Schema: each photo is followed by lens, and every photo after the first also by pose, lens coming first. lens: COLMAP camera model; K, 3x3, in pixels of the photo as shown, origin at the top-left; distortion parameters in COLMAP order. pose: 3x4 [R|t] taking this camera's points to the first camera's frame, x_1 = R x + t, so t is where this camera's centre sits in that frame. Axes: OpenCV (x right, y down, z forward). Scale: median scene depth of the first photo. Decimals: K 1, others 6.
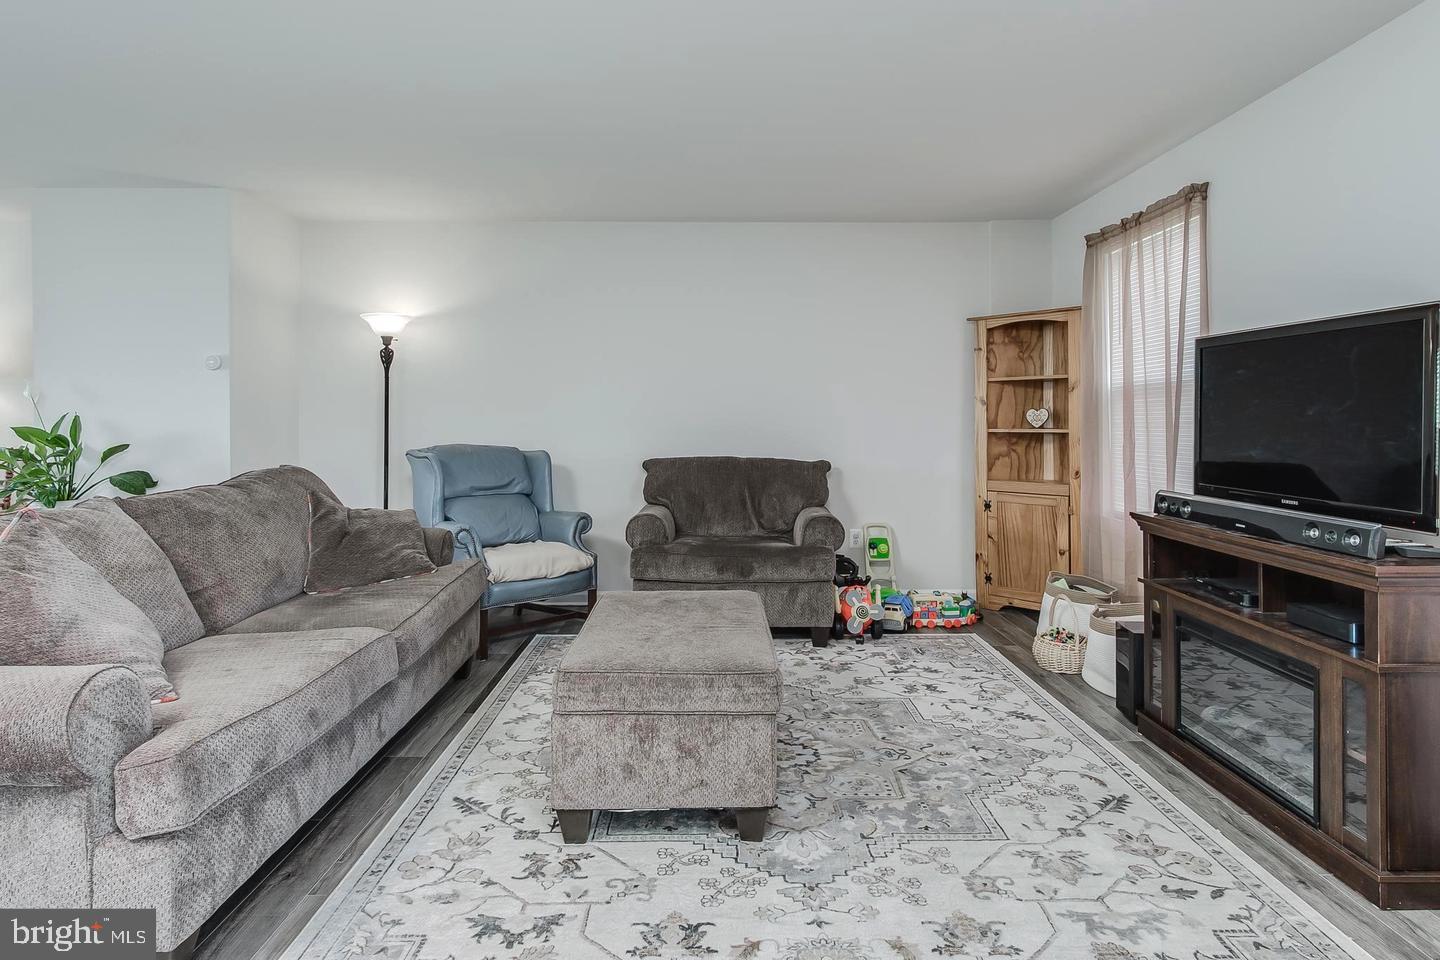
lens RADIAL K [[808.4, 0, 740.8], [0, 808.4, 418.5], [0, 0, 1]] dist [0.008976, 0.002408]
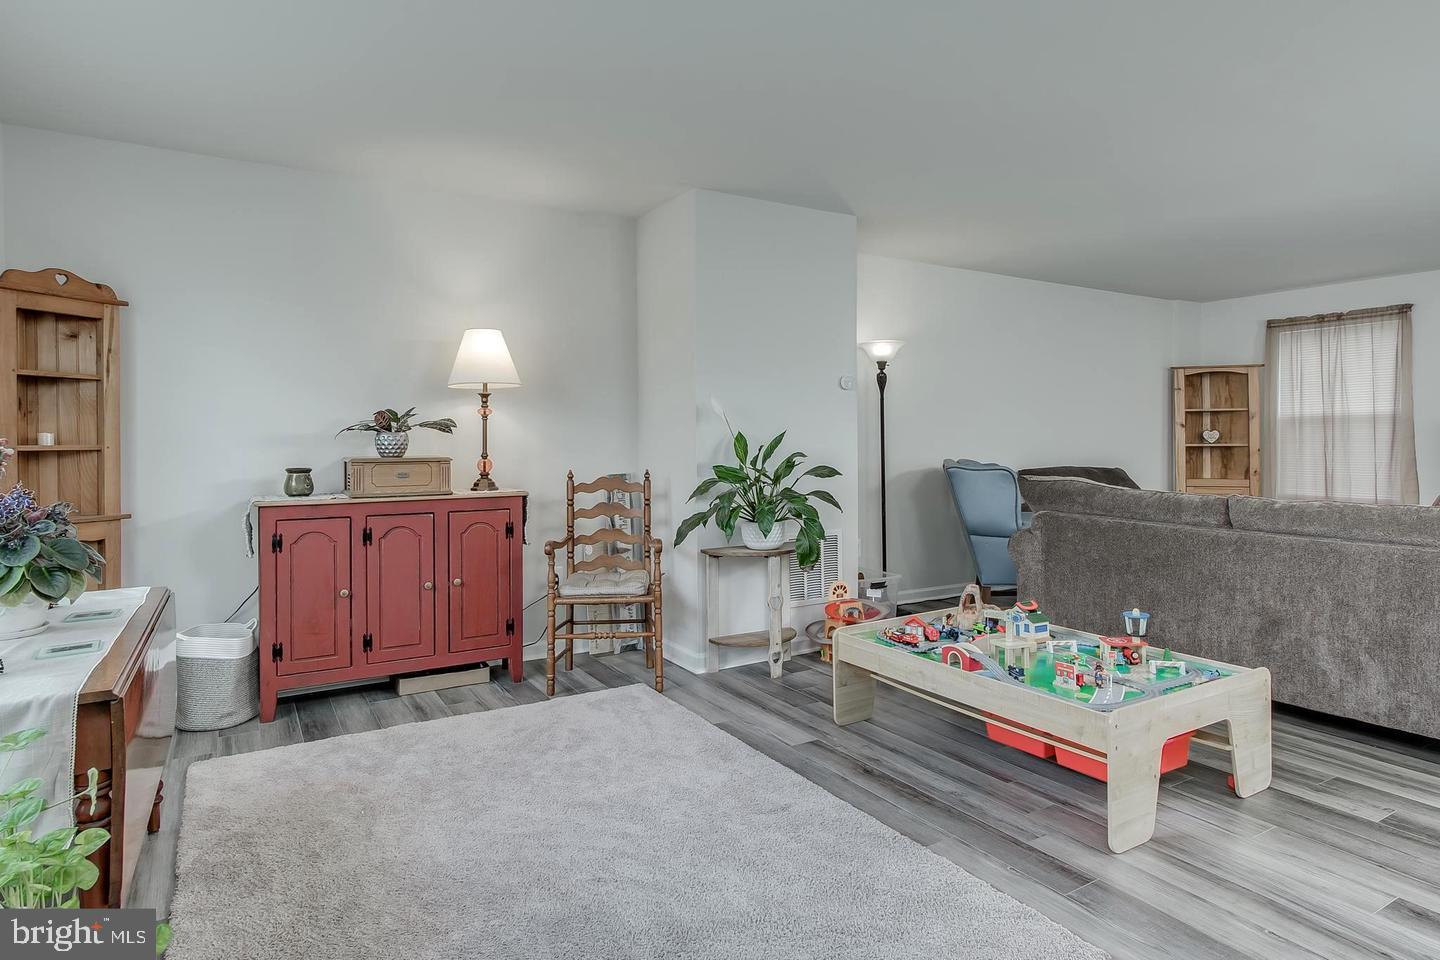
lens RADIAL K [[808.4, 0, 753.4], [0, 808.4, 447.2], [0, 0, 1]] dist [0.008976, 0.002408]
pose [[0.854979, -0.007321, 0.518610, -1.516878], [0.004157, 0.999965, 0.007263, 0.006818], [-0.518645, -0.004053, 0.854980, 0.203282]]
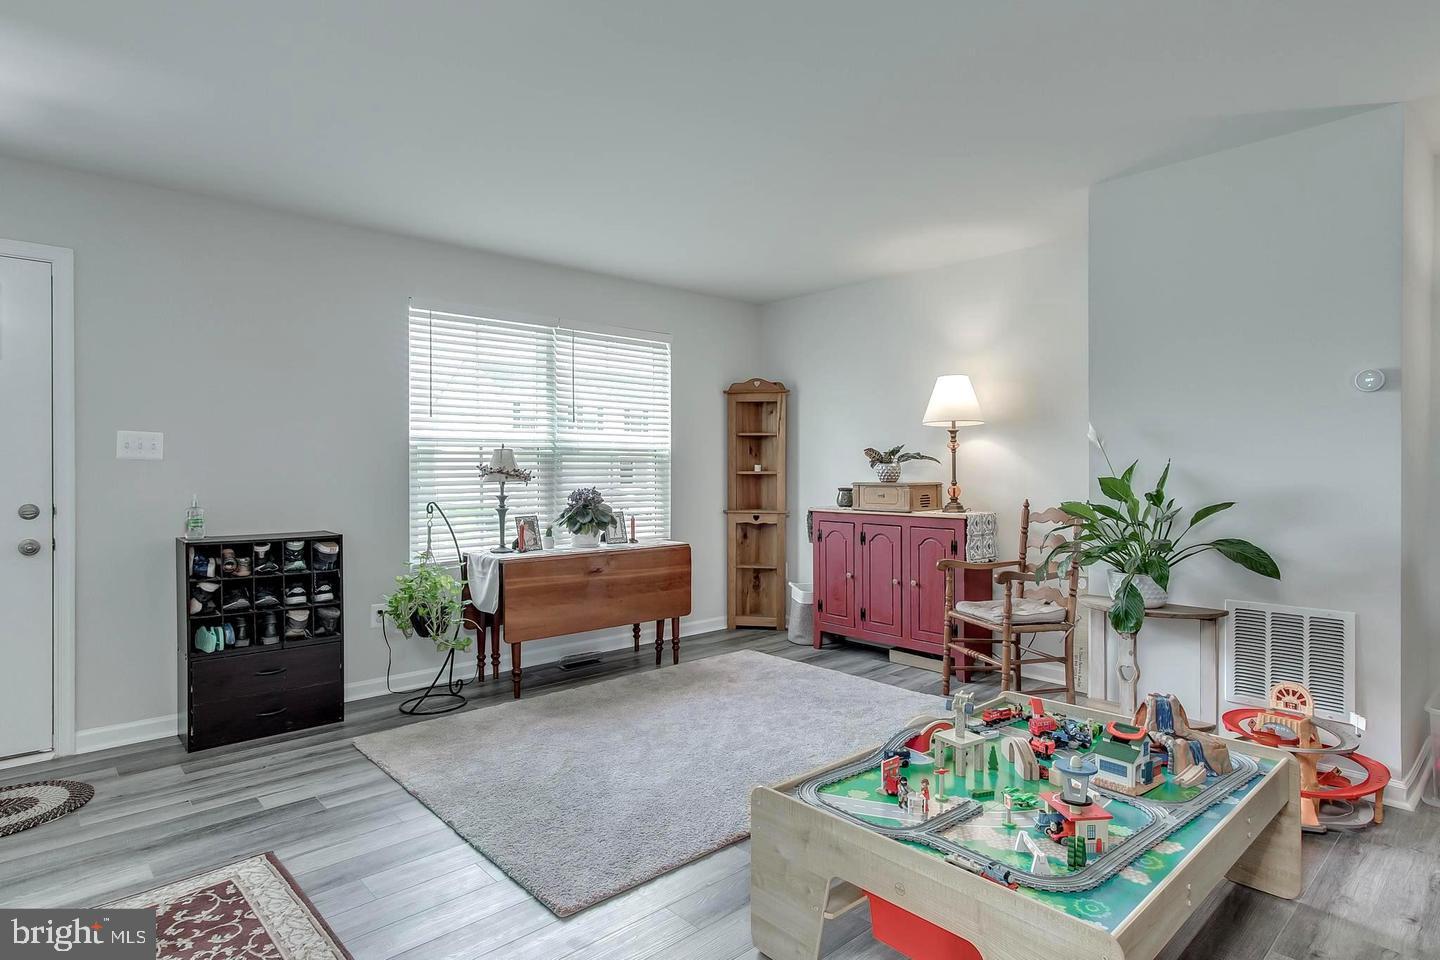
lens RADIAL K [[808.4, 0, 729.0], [0, 808.4, 476.2], [0, 0, 1]] dist [0.008976, 0.002408]
pose [[0.659574, 0.008093, -0.751596, -0.567139], [0.001444, 0.999927, 0.012035, -0.001571], [0.751638, -0.009023, 0.659514, 0.210823]]
